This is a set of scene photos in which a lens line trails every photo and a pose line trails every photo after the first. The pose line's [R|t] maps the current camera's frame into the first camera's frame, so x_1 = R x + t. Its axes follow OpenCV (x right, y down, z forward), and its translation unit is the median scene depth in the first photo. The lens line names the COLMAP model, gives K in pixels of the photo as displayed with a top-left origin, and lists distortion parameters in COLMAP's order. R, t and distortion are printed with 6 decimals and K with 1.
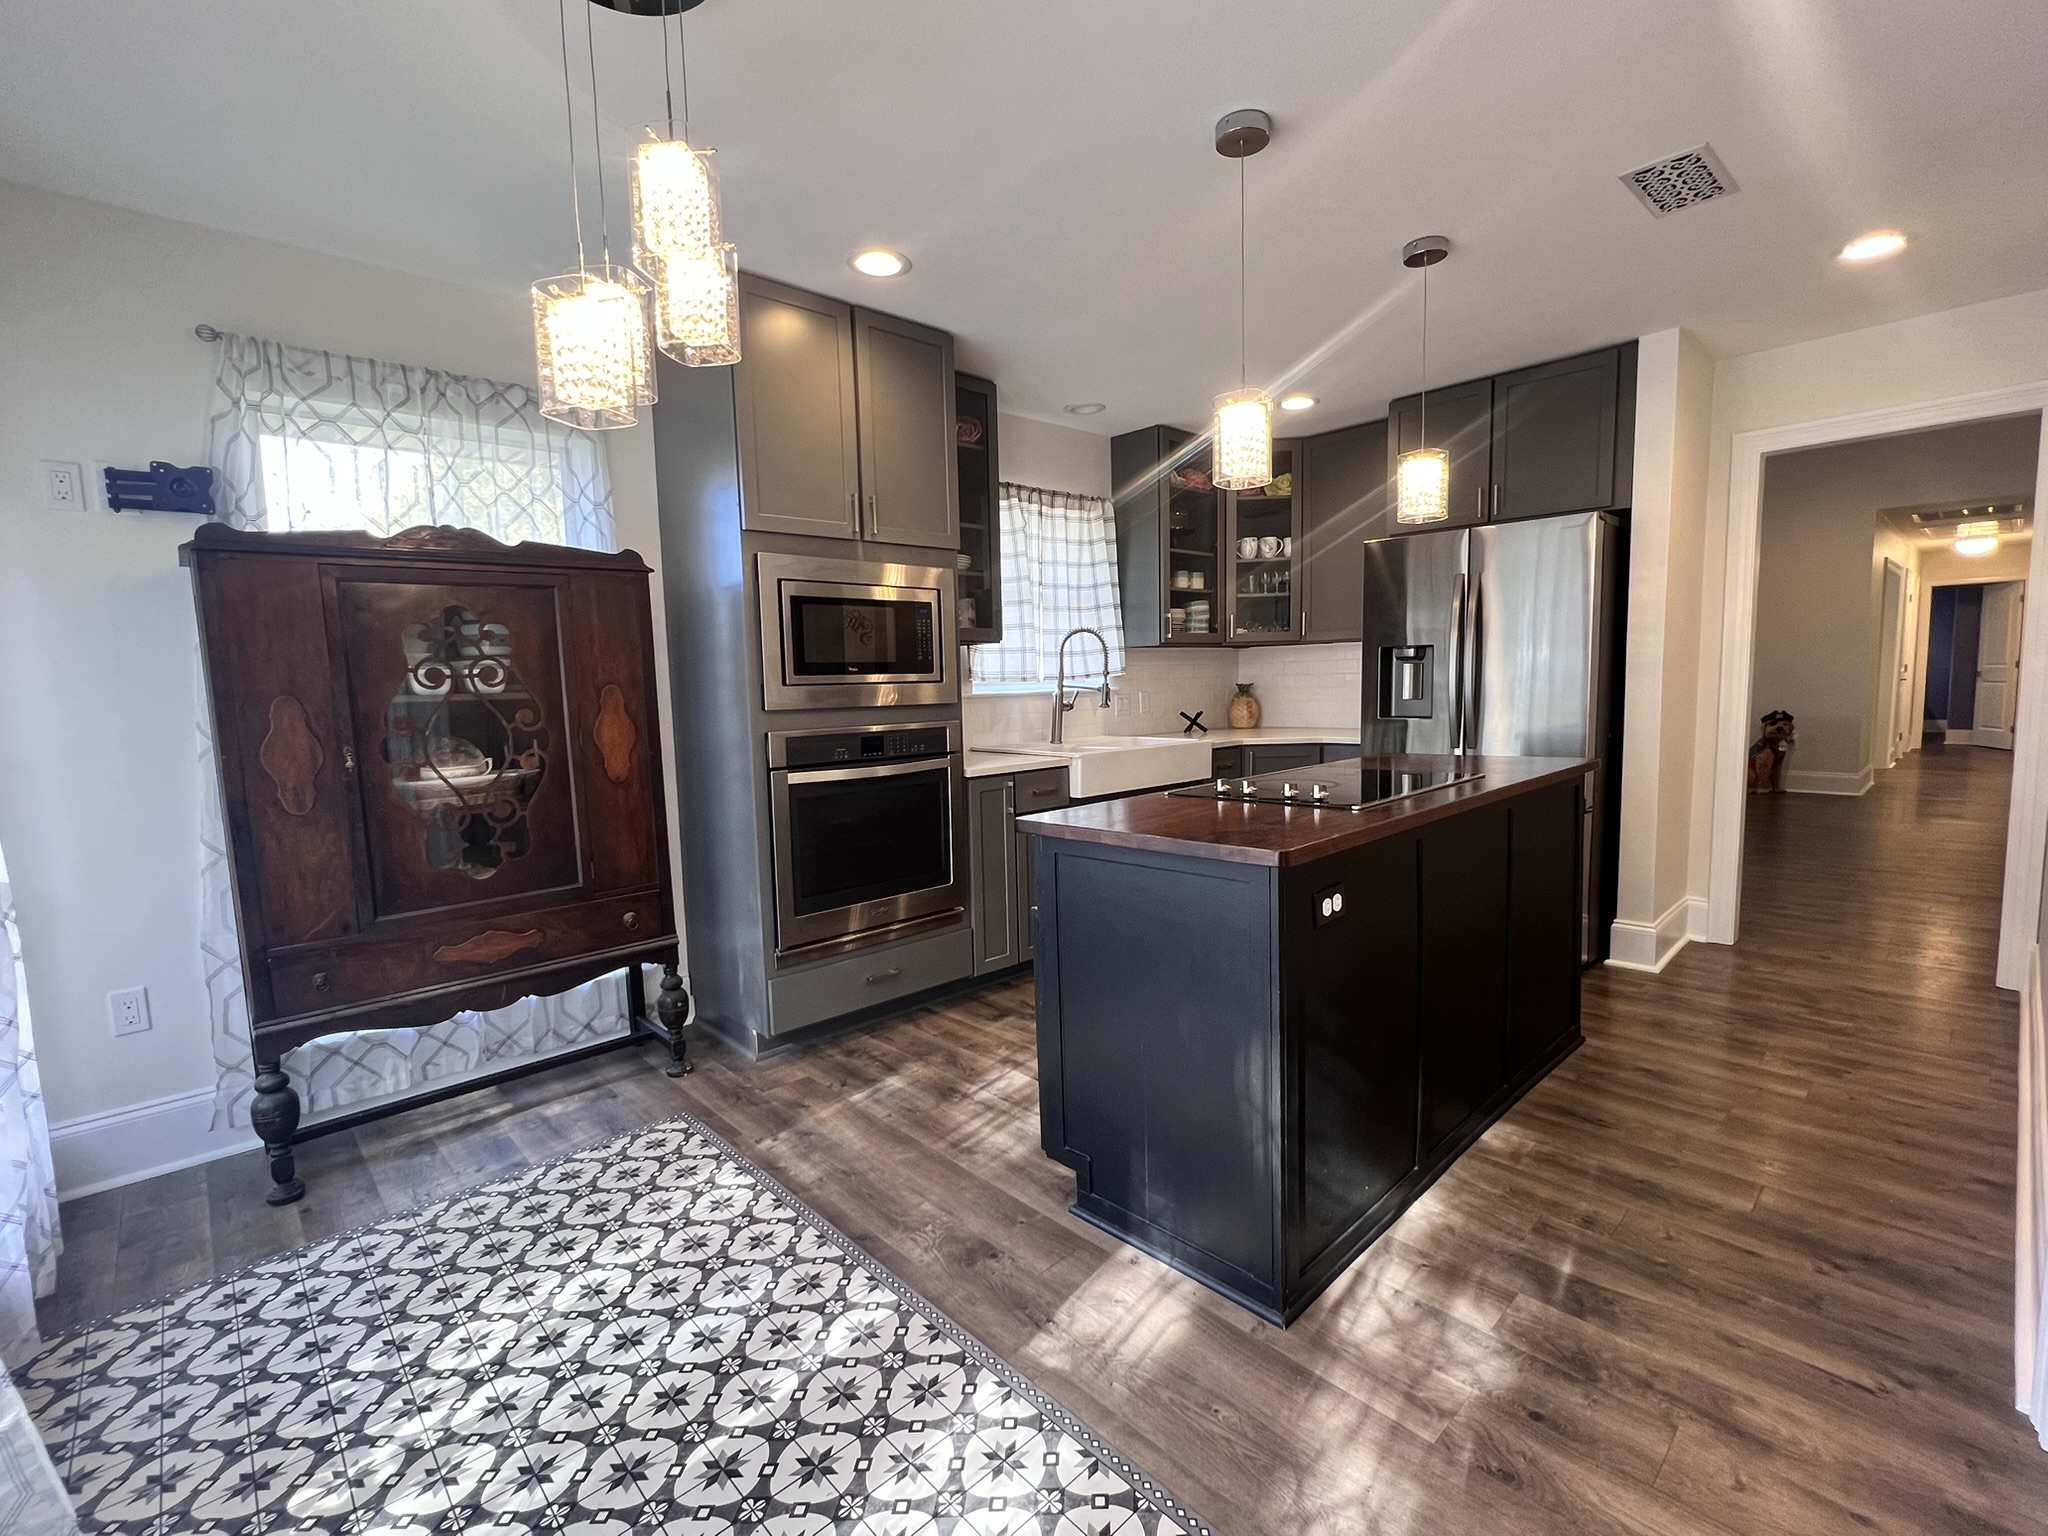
lens RADIAL K [[931.3, 0, 1024.0], [0, 931.3, 768.0], [0, 0, 1]] dist [0.000253, 0.000801]
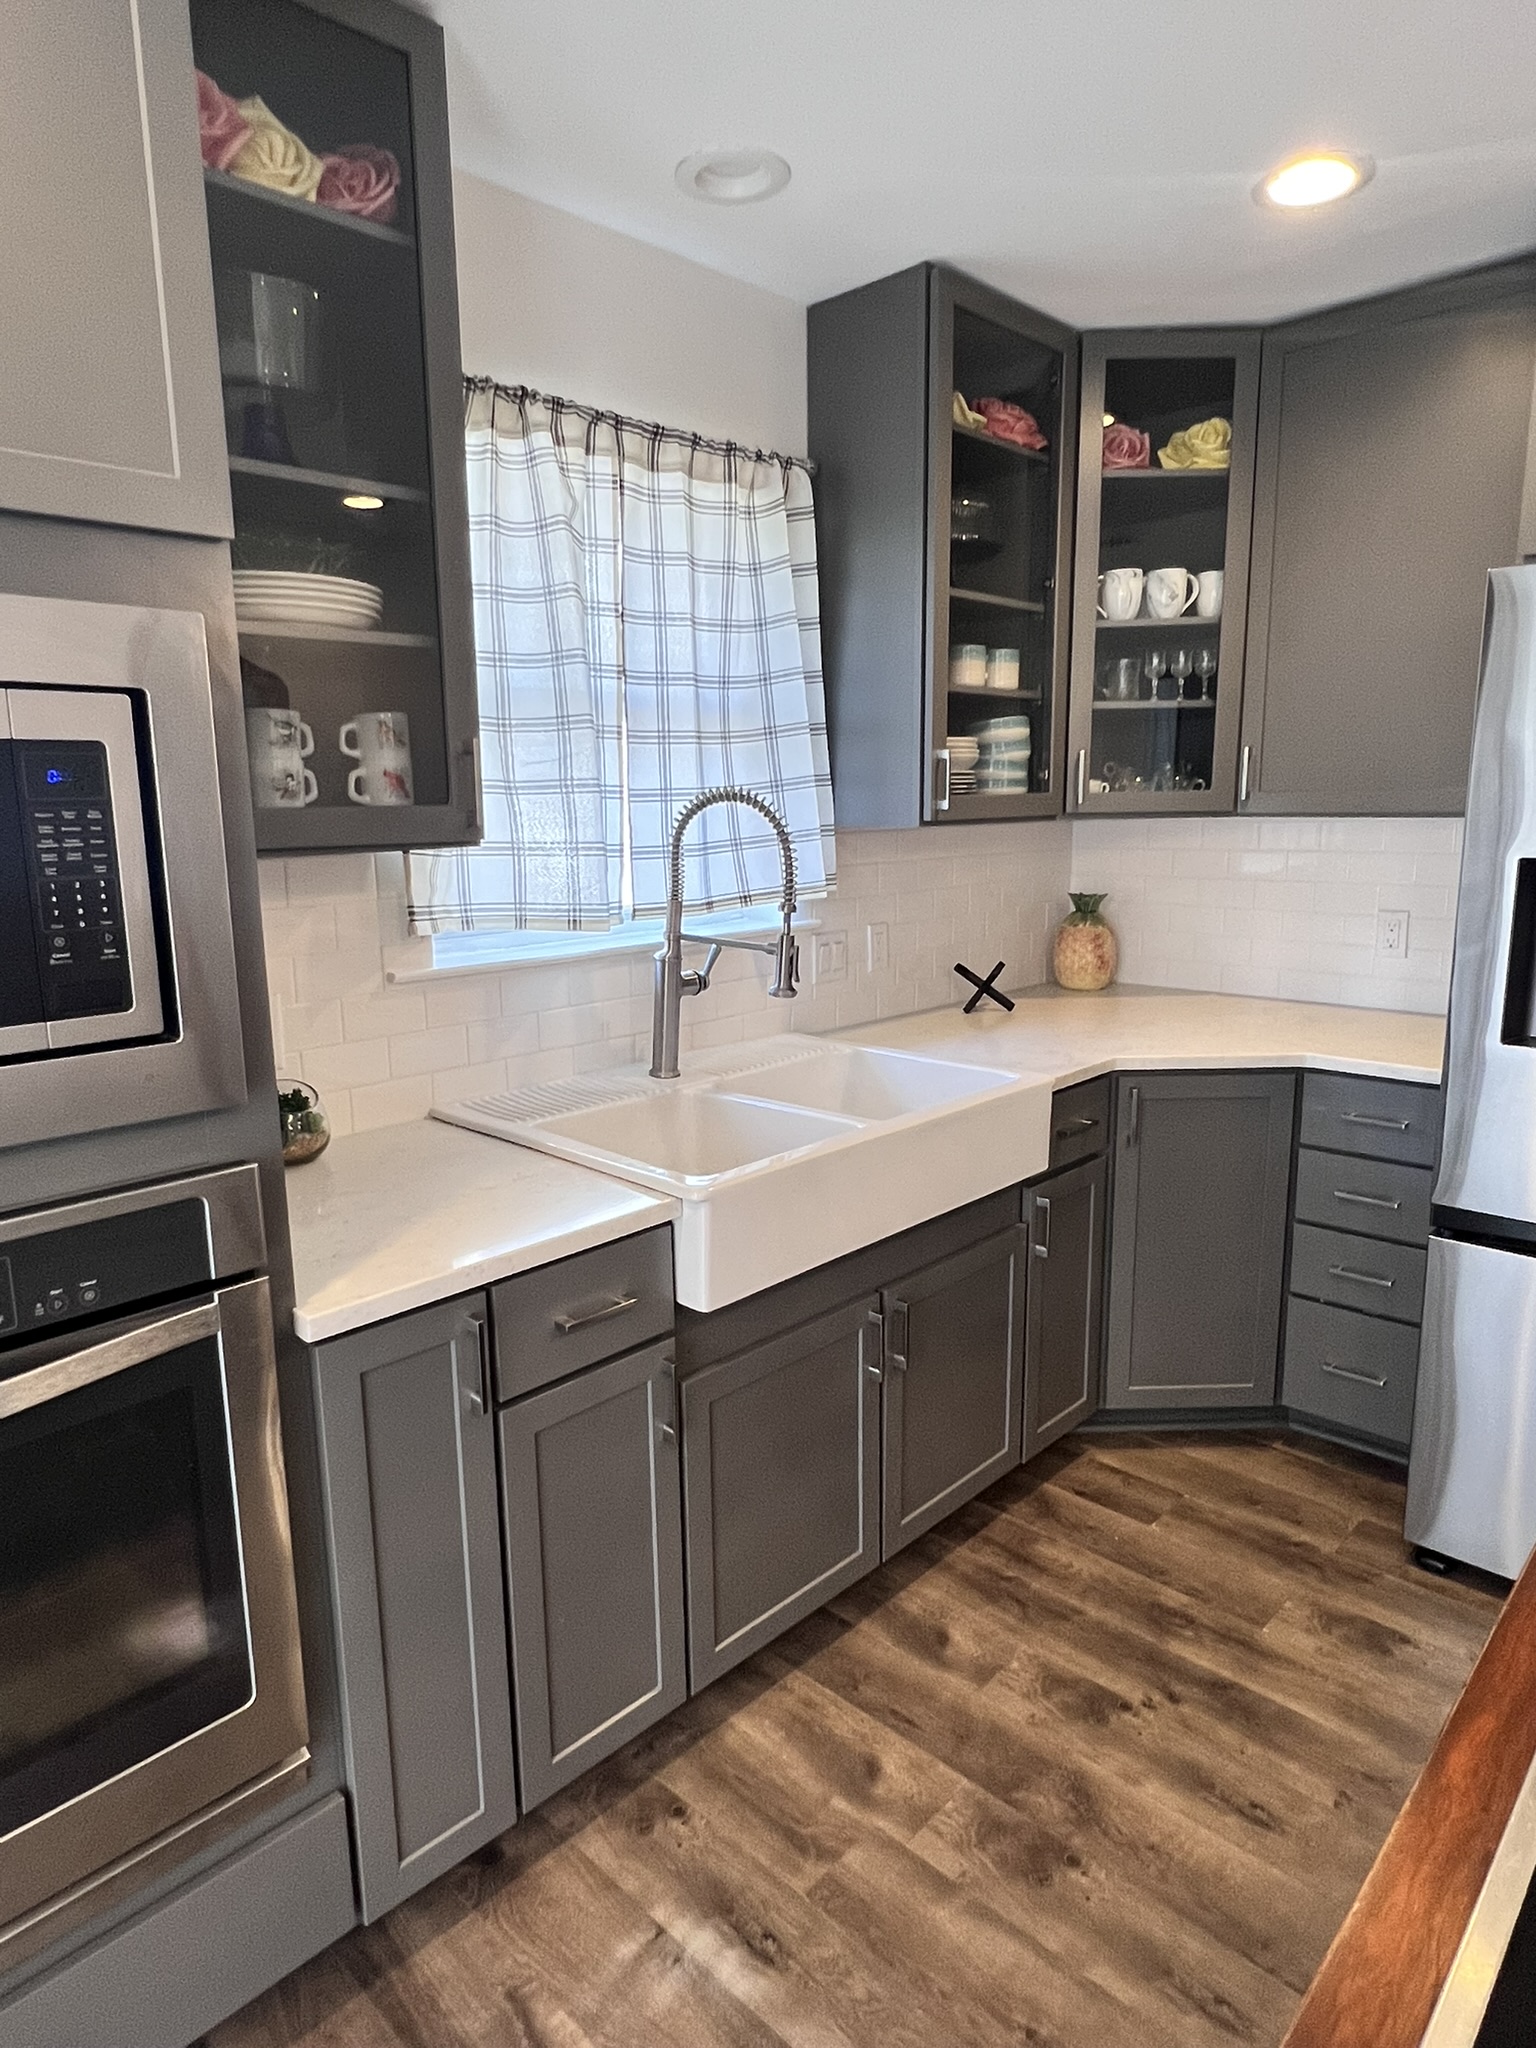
lens RADIAL K [[1243.9, 0, 768.0], [0, 1243.9, 1024.0], [0, 0, 1]] dist [0.003034, 0.000229]
pose [[0.998305, 0.000391, 0.058205, 0.046509], [-0.005366, 0.996338, 0.085336, -0.091766], [-0.057959, -0.085504, 0.994651, 0.447898]]
